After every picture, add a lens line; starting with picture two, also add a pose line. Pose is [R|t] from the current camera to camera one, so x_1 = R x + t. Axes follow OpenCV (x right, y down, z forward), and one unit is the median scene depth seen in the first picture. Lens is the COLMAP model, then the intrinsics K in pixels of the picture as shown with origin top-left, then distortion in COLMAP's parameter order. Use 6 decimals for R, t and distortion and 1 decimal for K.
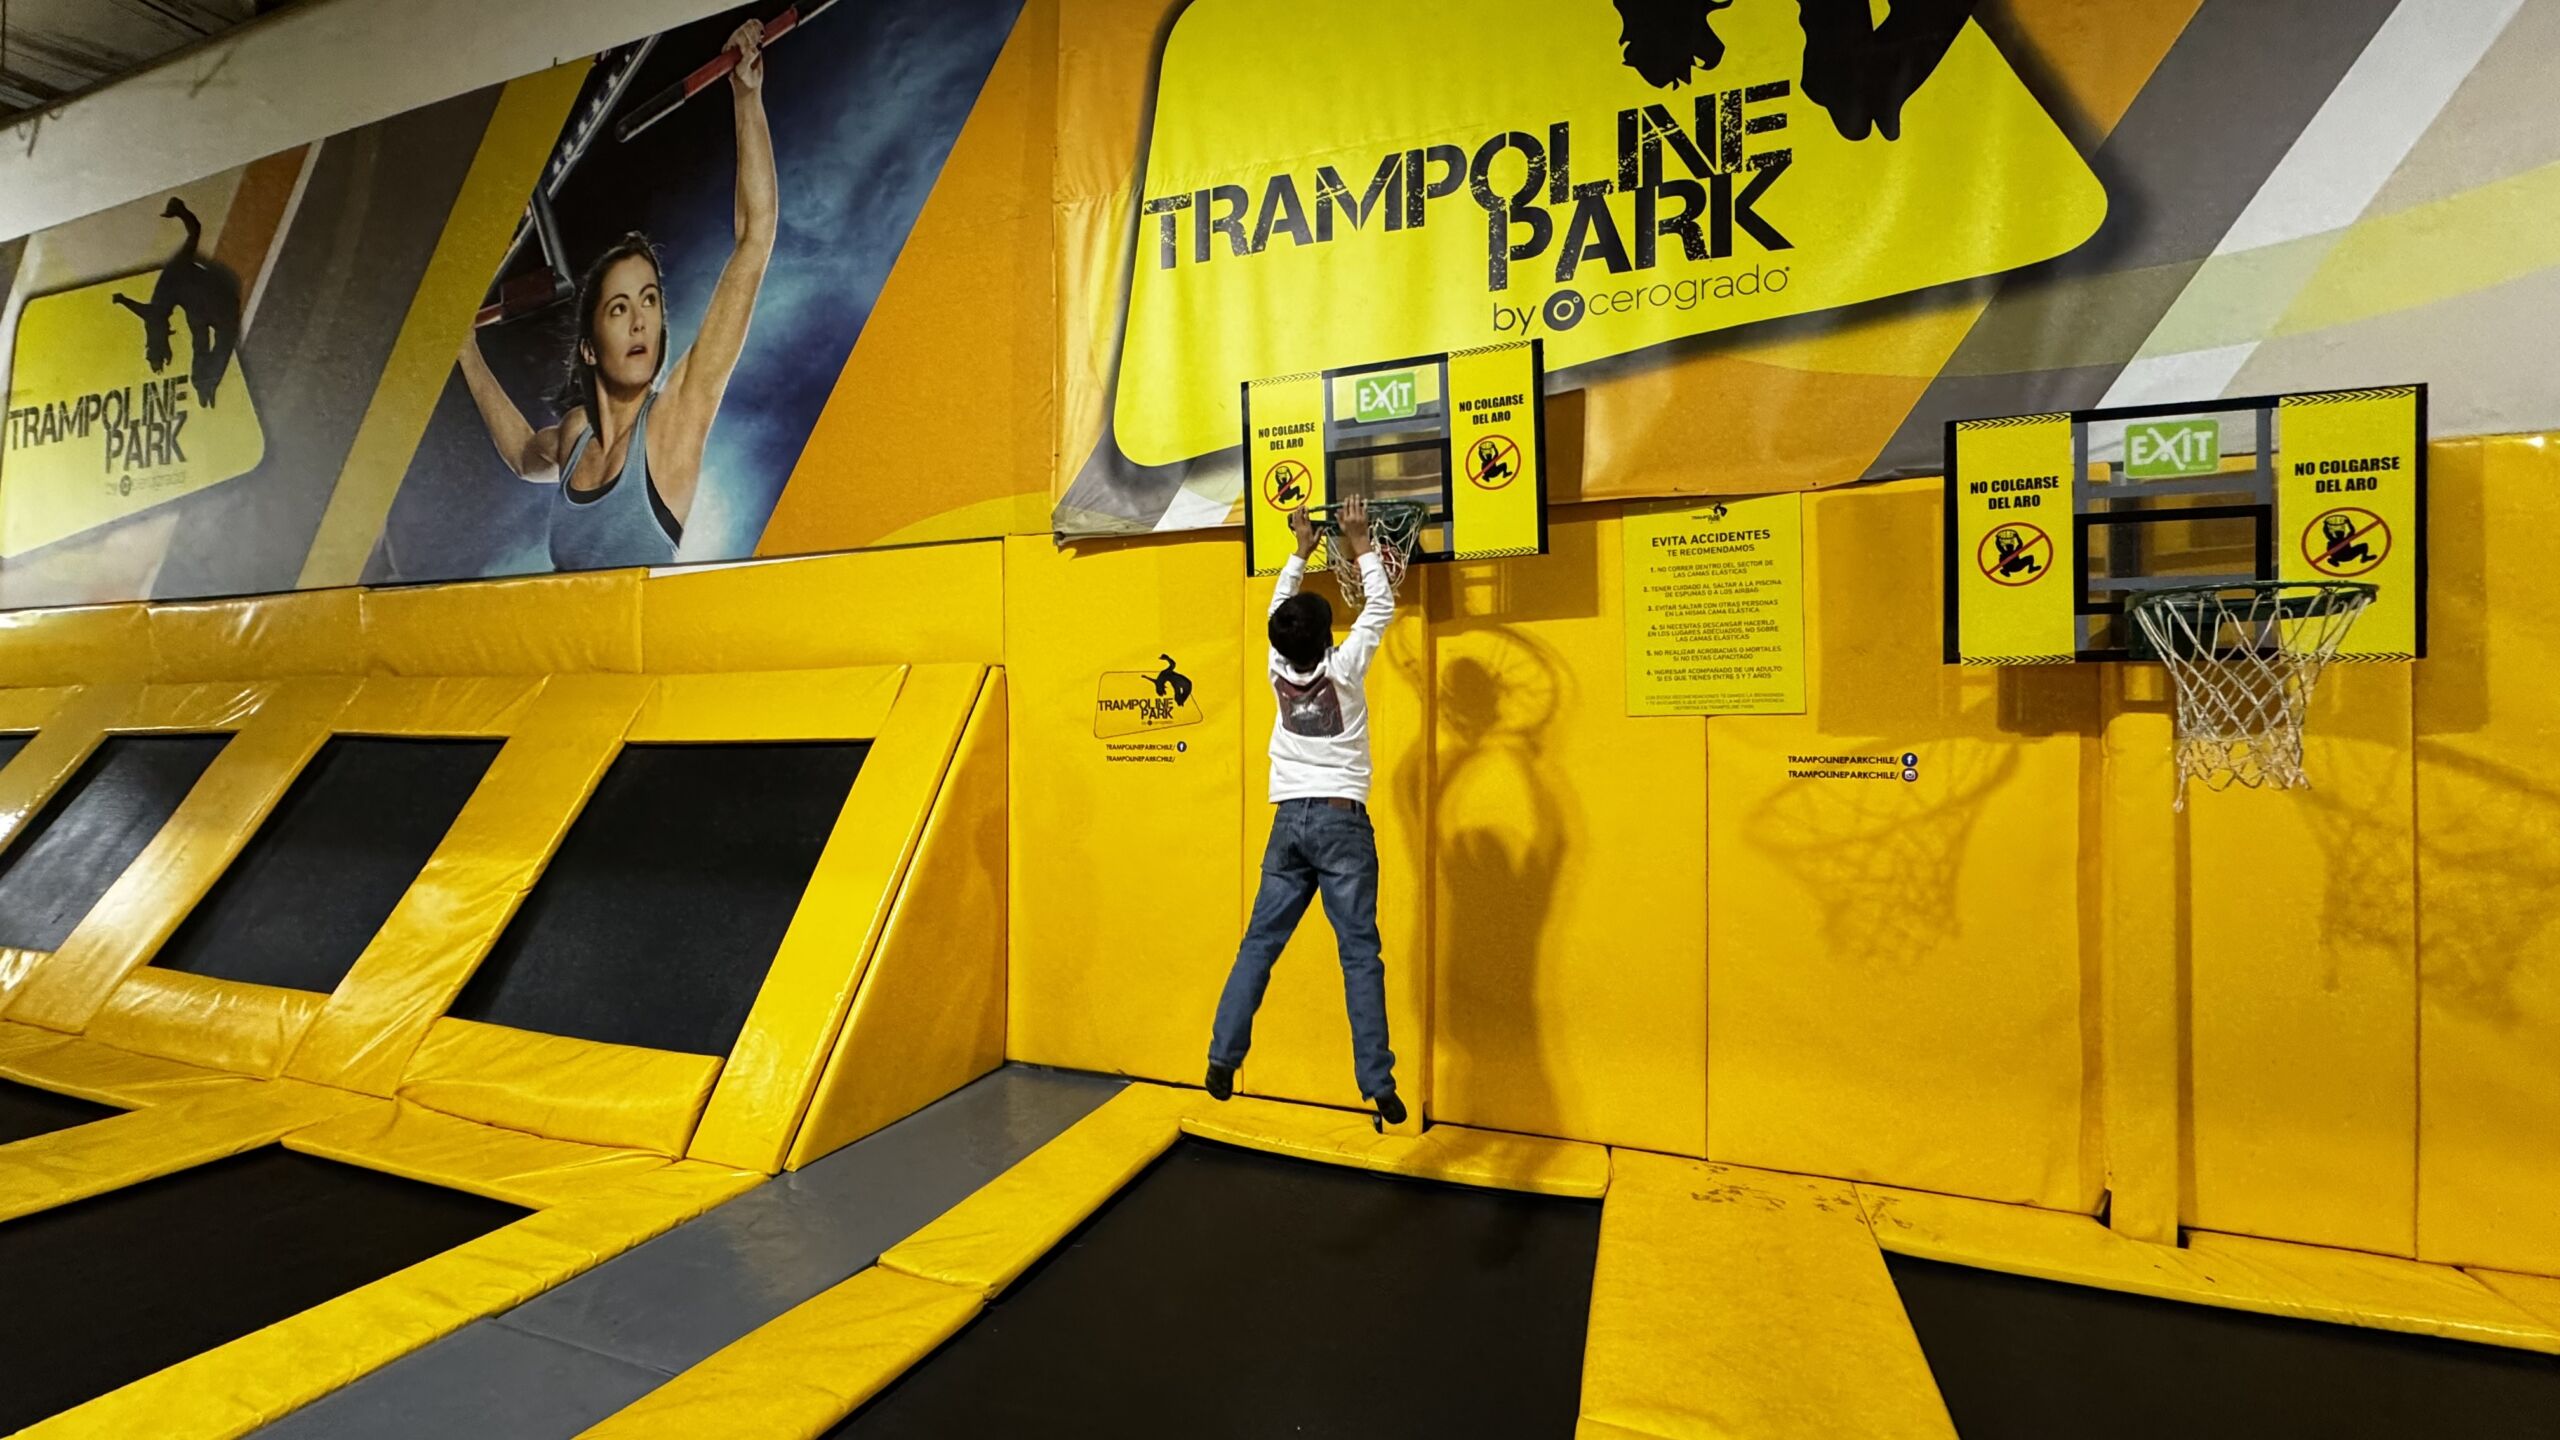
lens RADIAL K [[1008.7, 0, 1284.6], [0, 1008.7, 720.1], [0, 0, 1]] dist [0.003016, 0.000343]
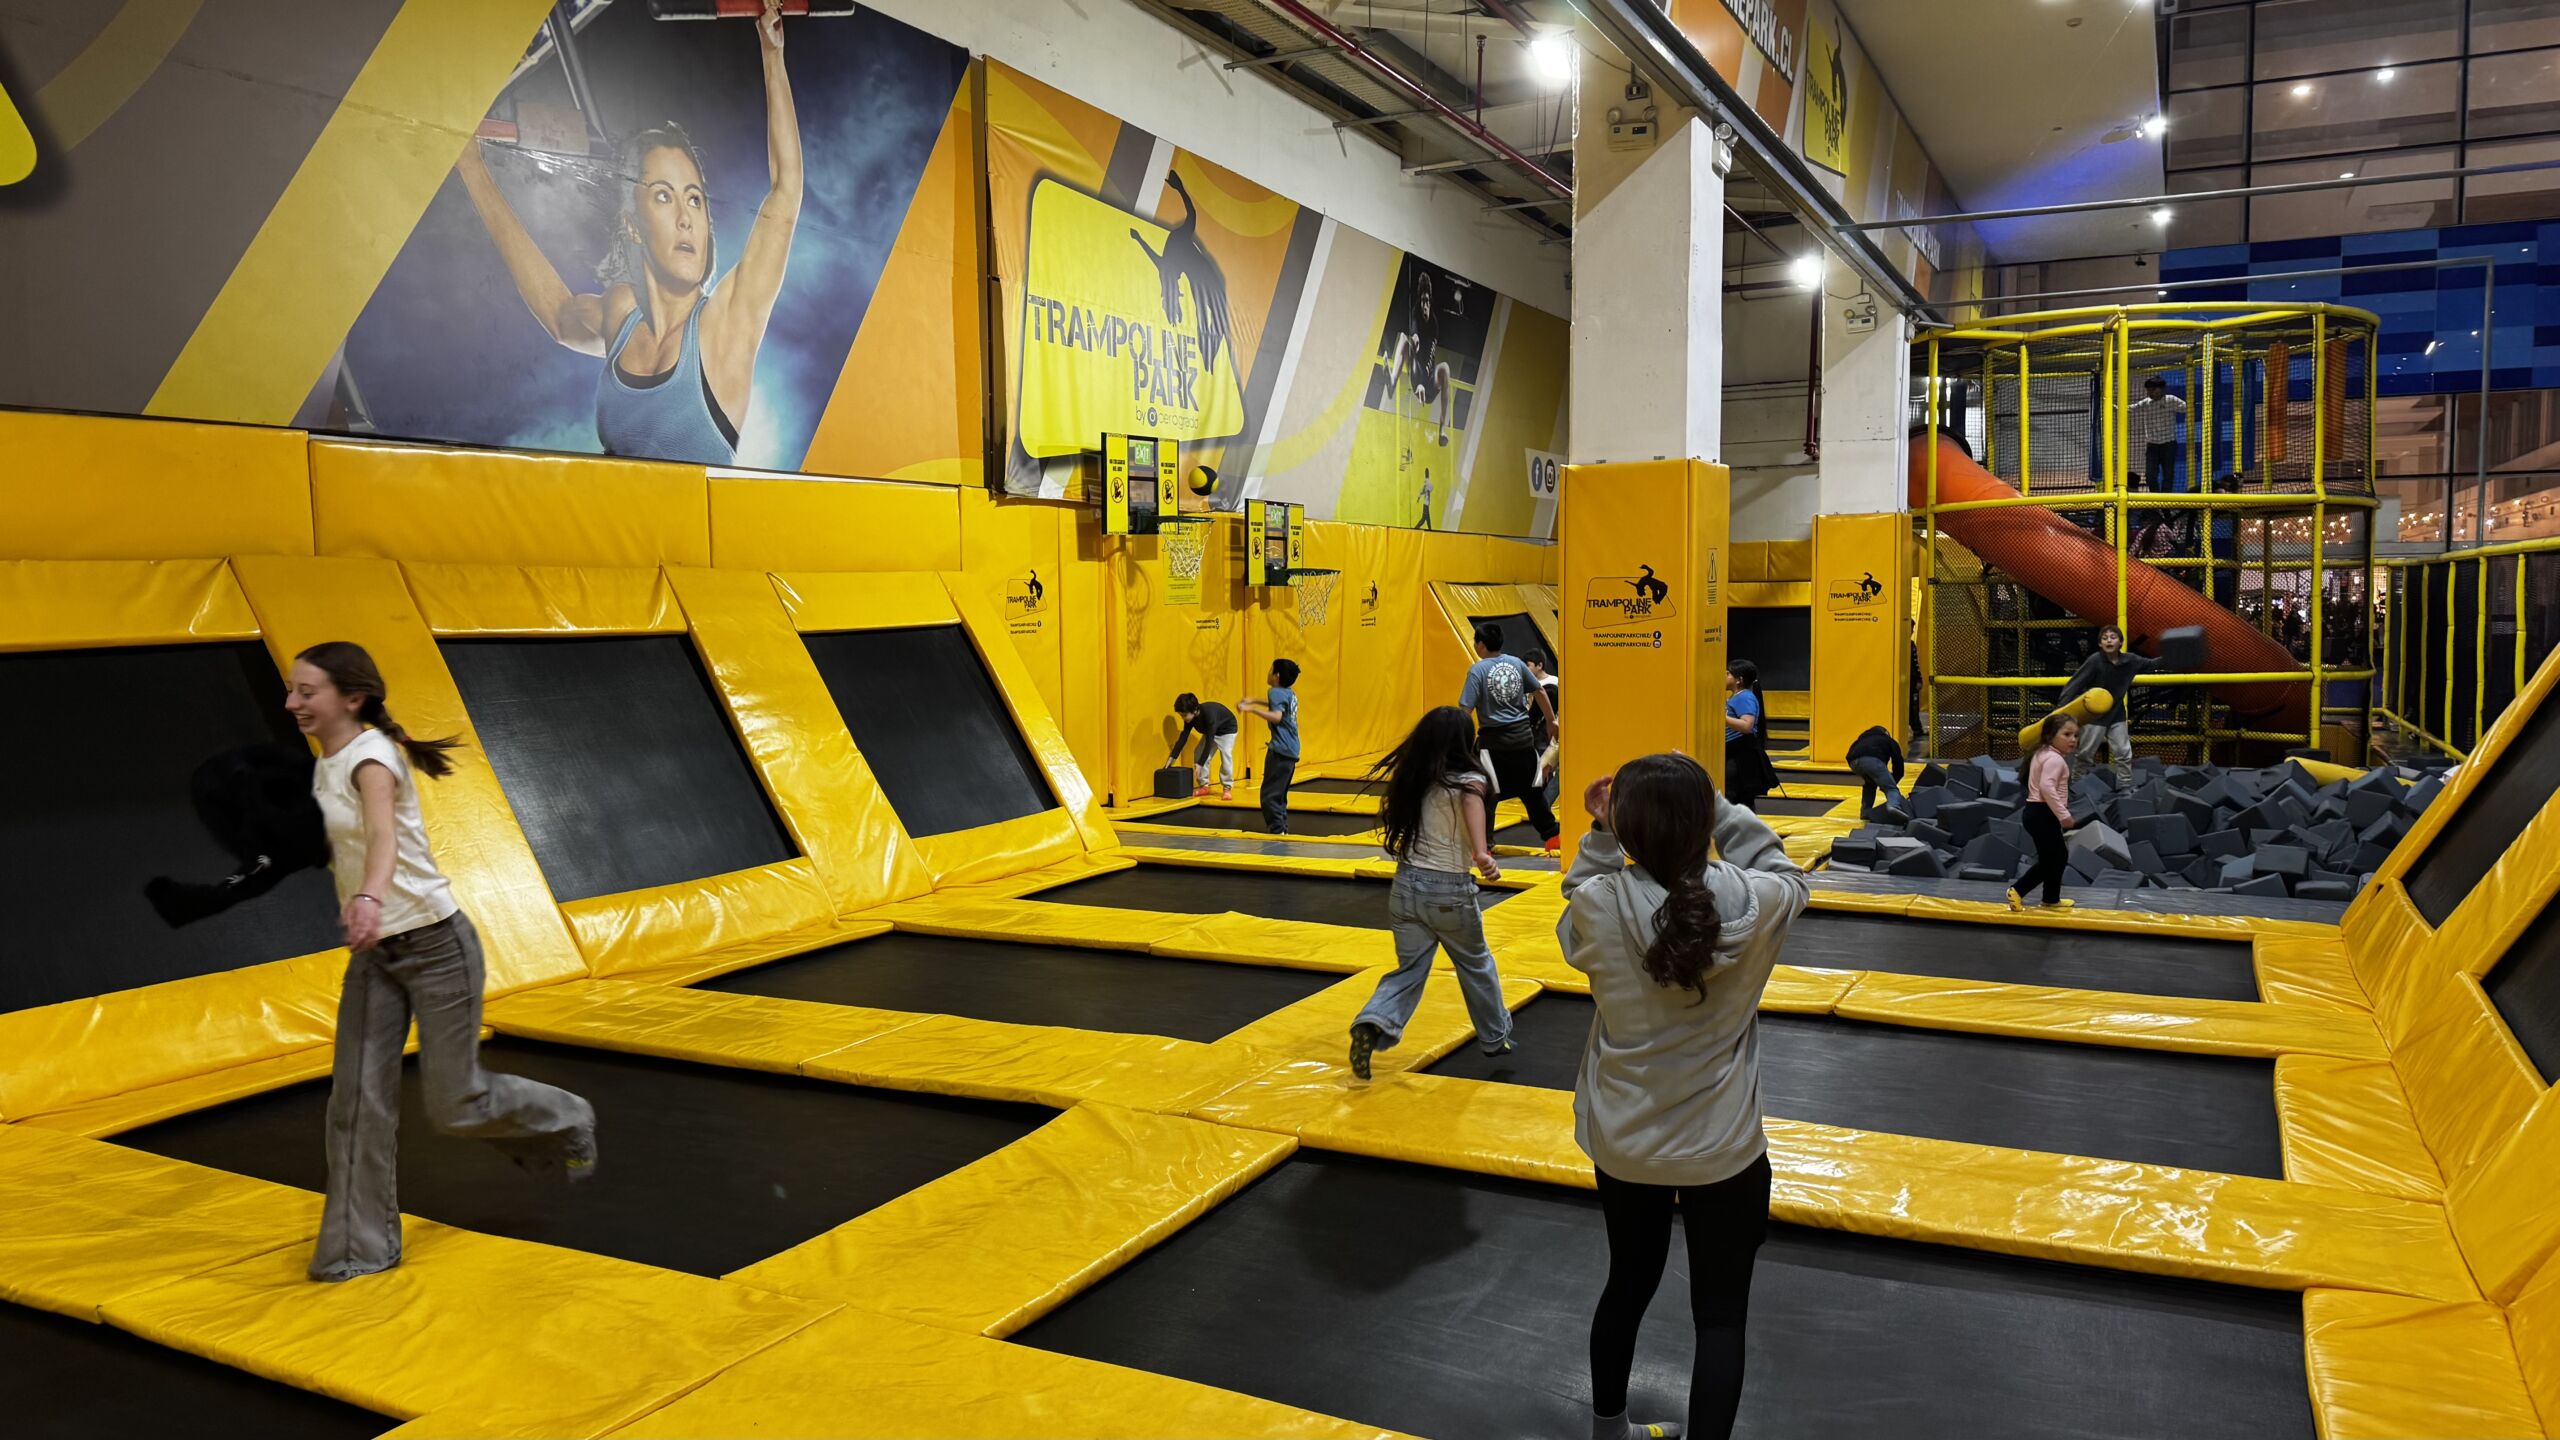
lens RADIAL K [[1774.6, 0, 1283.8], [0, 1774.6, 717.8], [0, 0, 1]] dist [0.002511, -0.002468]
pose [[0.112879, -0.078901, 0.990471, -2.535474], [-0.024945, 0.996303, 0.082209, -0.060409], [-0.993296, -0.033987, 0.110493, 0.201867]]
